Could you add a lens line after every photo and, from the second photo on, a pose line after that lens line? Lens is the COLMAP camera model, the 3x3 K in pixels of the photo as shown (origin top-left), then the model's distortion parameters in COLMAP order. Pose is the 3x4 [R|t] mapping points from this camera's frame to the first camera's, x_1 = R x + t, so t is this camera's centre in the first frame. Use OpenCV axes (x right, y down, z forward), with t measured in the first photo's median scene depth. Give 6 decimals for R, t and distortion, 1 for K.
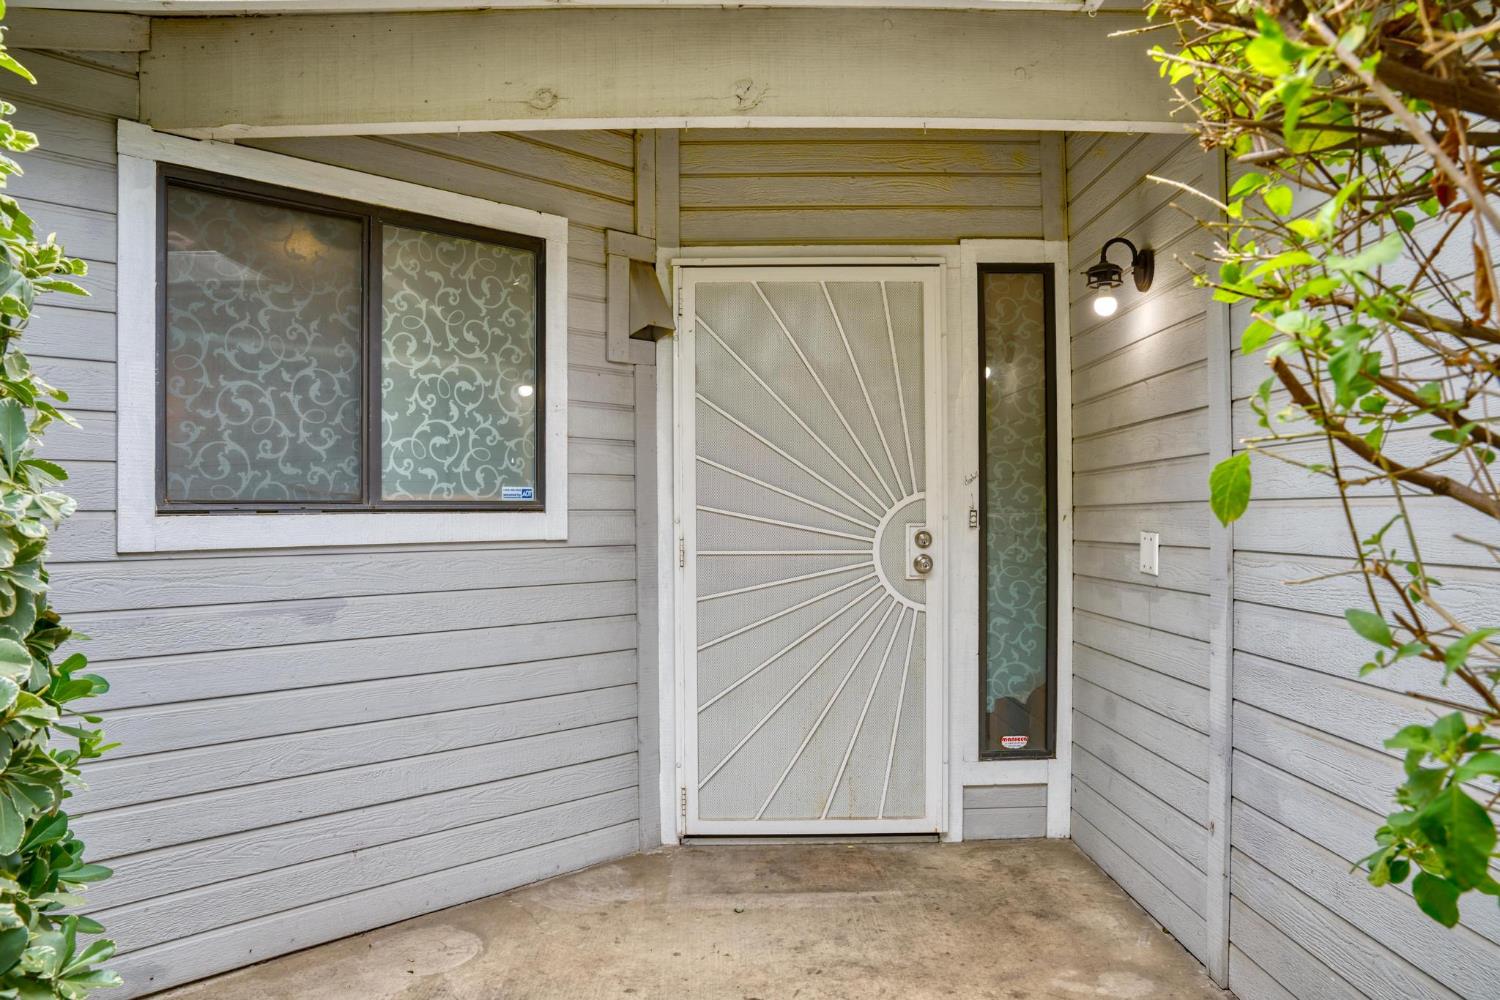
lens RADIAL K [[1055.3, 0, 750.3], [0, 1055.3, 504.6], [0, 0, 1]] dist [-0.074663, 0.032312]
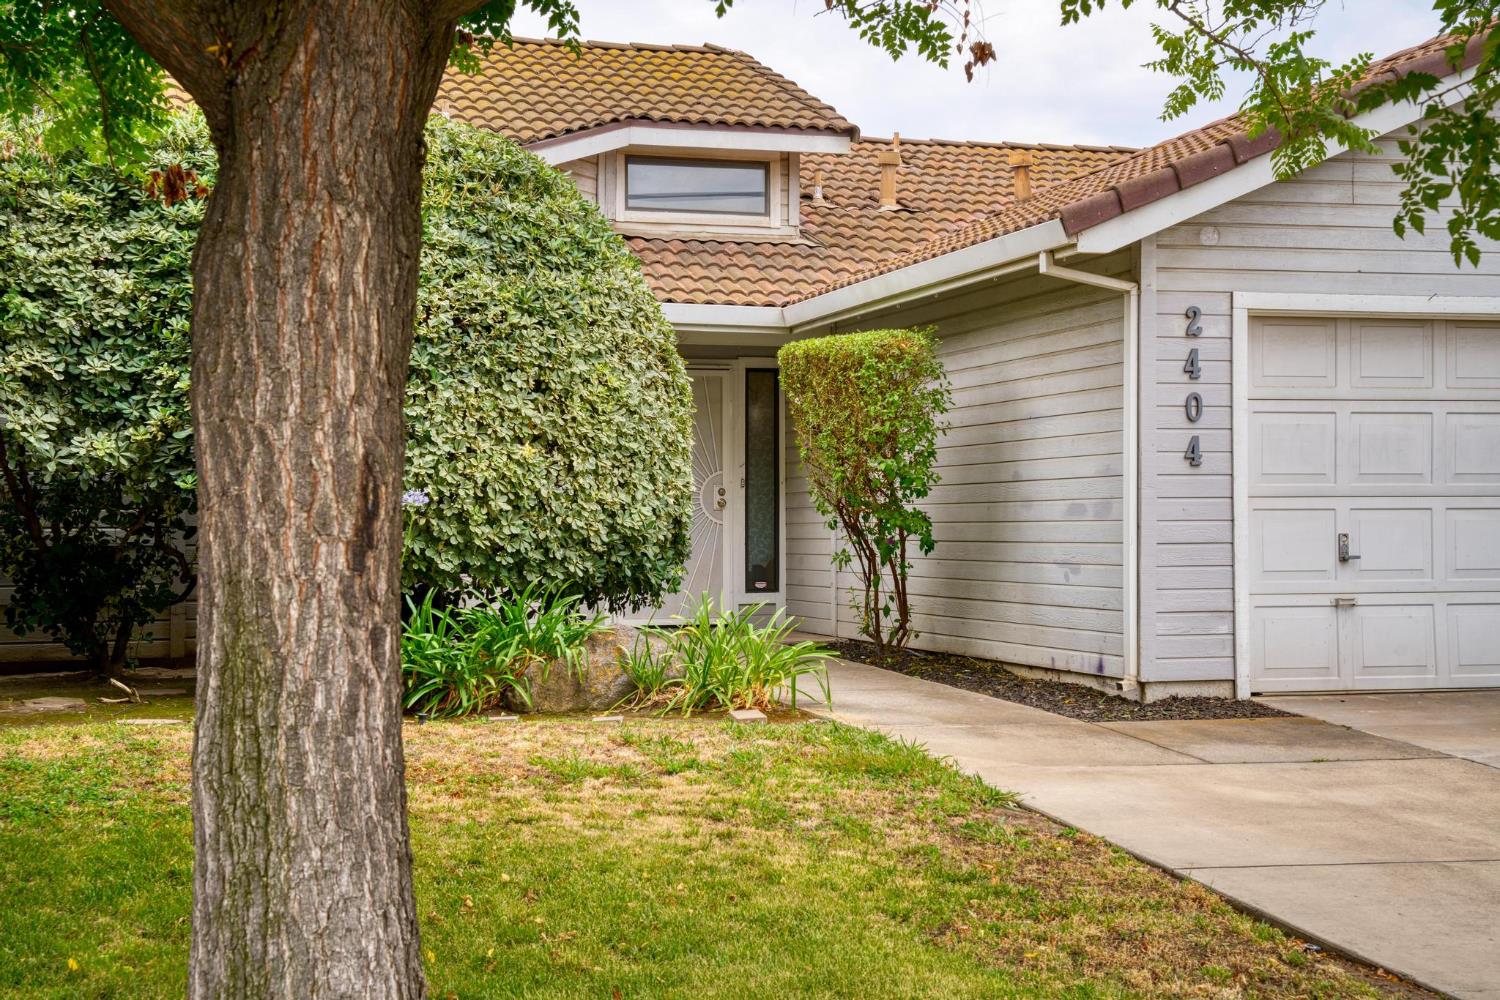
lens RADIAL K [[2130.9, 0, 762.1], [0, 2130.9, 502.1], [0, 0, 1]] dist [0.245938, 0.000000]
pose [[0.964768, 0.004846, 0.263058, -0.931991], [-0.002688, 0.999960, -0.008561, 0.091546], [-0.263089, 0.007552, 0.964742, -3.350118]]
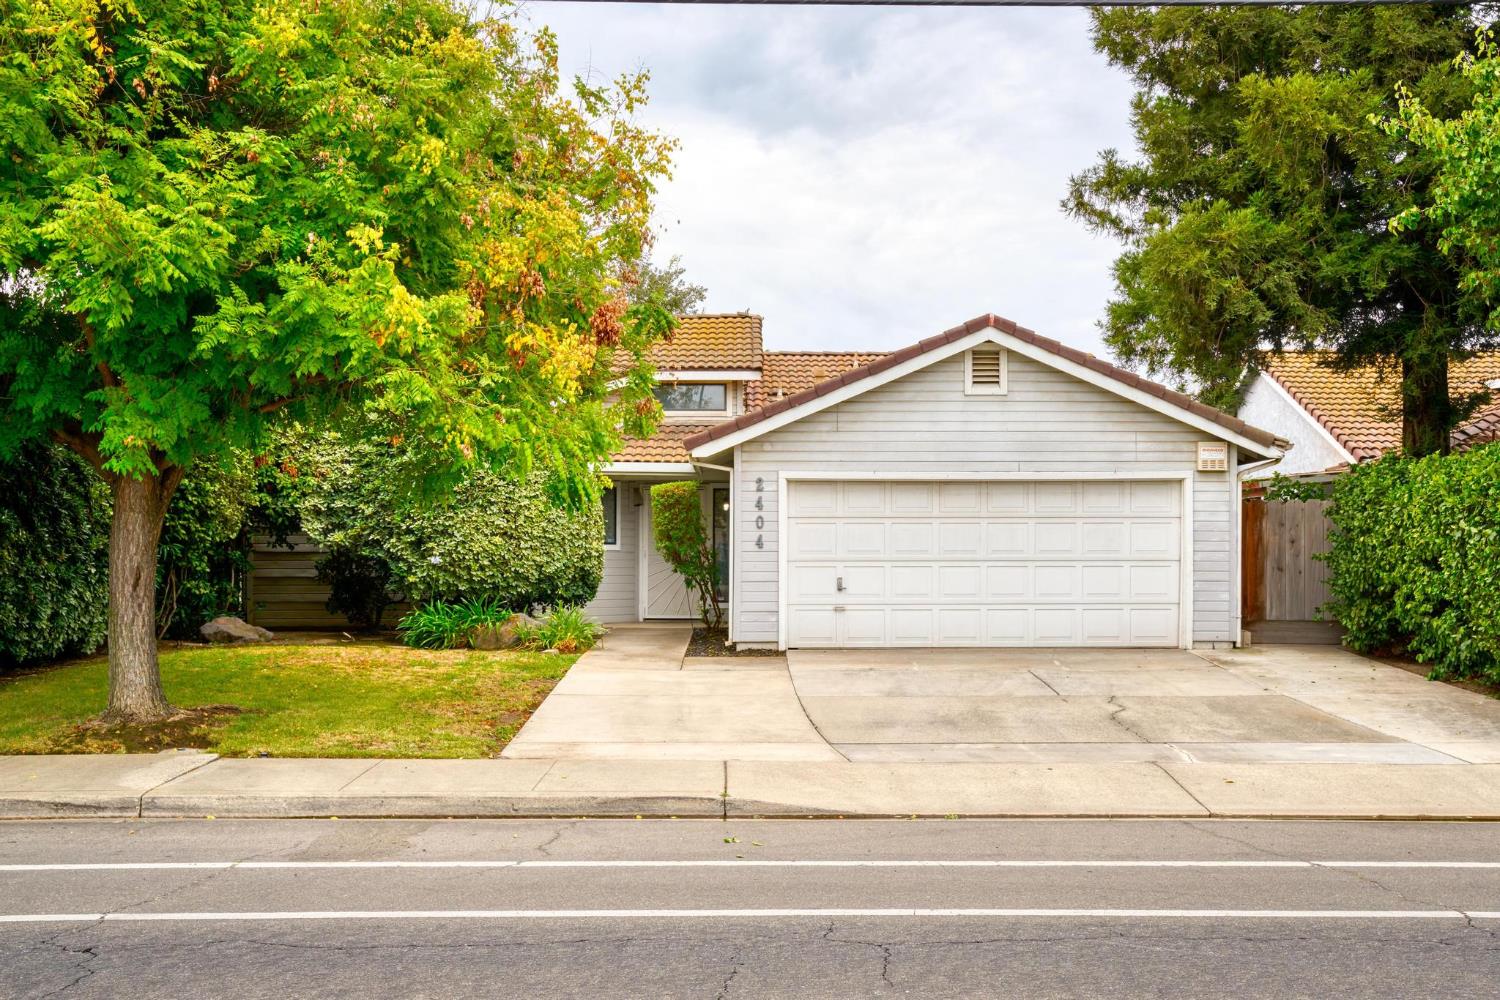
lens RADIAL K [[1689.2, 0, 790.8], [0, 1689.2, 576.3], [0, 0, 1]] dist [0.049482, 0.000000]
pose [[0.999921, 0.007641, -0.010002, 0.614079], [-0.007460, 0.999810, 0.017988, 0.006166], [0.010138, -0.017912, 0.999788, -6.012811]]
